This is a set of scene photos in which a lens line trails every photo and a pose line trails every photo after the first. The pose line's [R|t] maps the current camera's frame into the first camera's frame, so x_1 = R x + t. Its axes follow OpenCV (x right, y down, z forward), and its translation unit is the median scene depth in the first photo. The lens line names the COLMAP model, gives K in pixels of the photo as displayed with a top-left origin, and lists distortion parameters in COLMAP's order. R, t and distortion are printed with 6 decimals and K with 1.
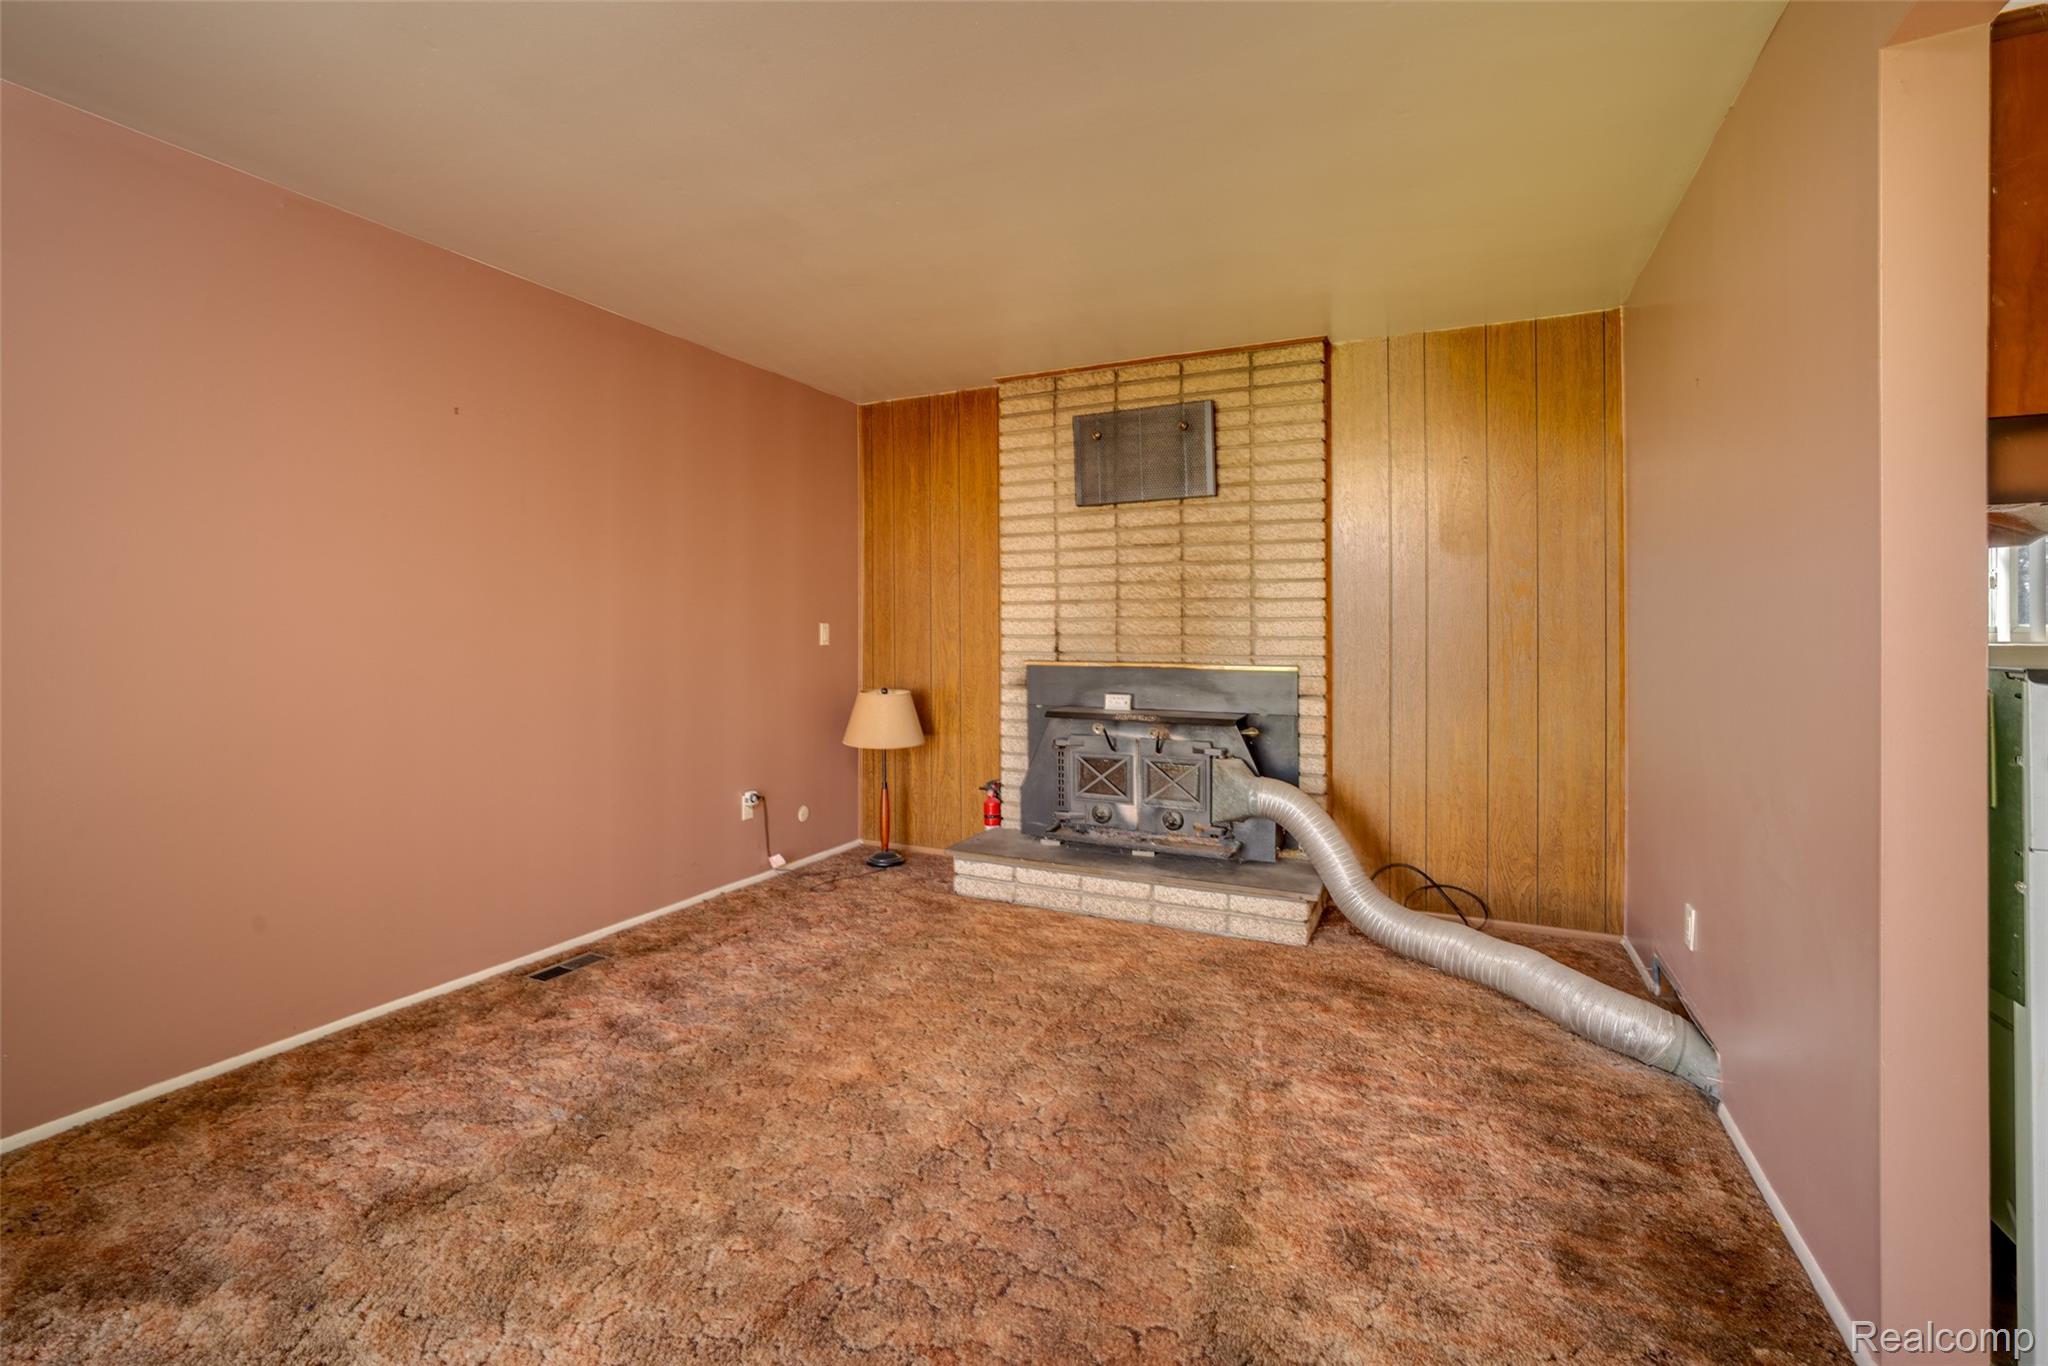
lens RADIAL K [[896.7, 0, 1023.3], [0, 896.7, 628.4], [0, 0, 1]] dist [-0.002060, 0.000044]
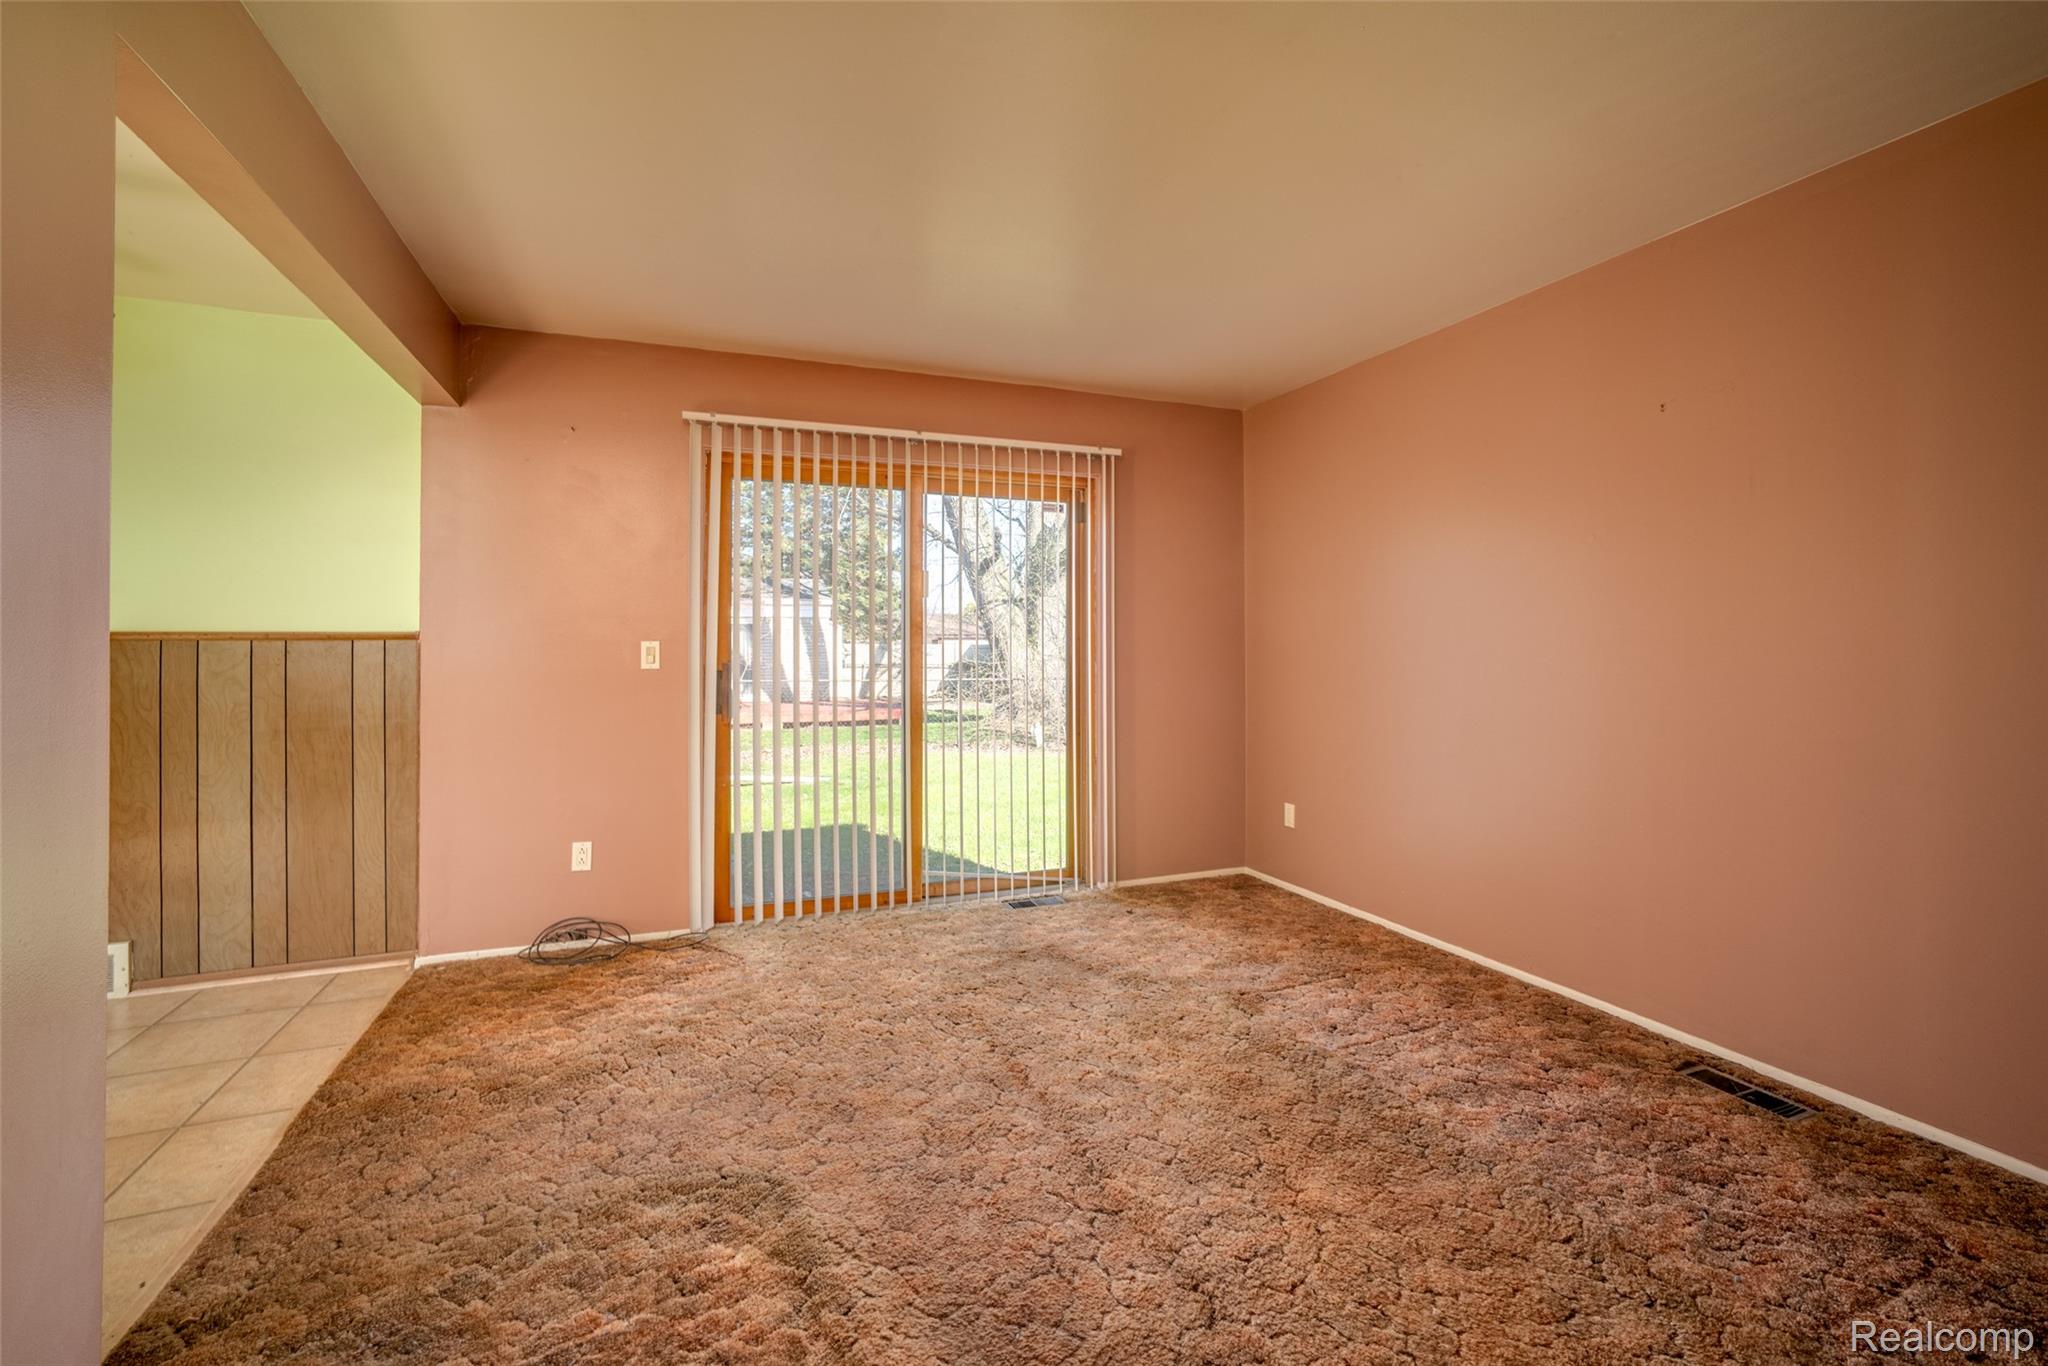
lens RADIAL K [[896.7, 0, 1023.3], [0, 896.7, 628.4], [0, 0, 1]] dist [-0.002060, 0.000044]
pose [[-0.680971, -0.016746, -0.732119, 0.664047], [0.001226, 0.999711, -0.024007, 0.009205], [0.732309, -0.017246, -0.680754, 1.553982]]
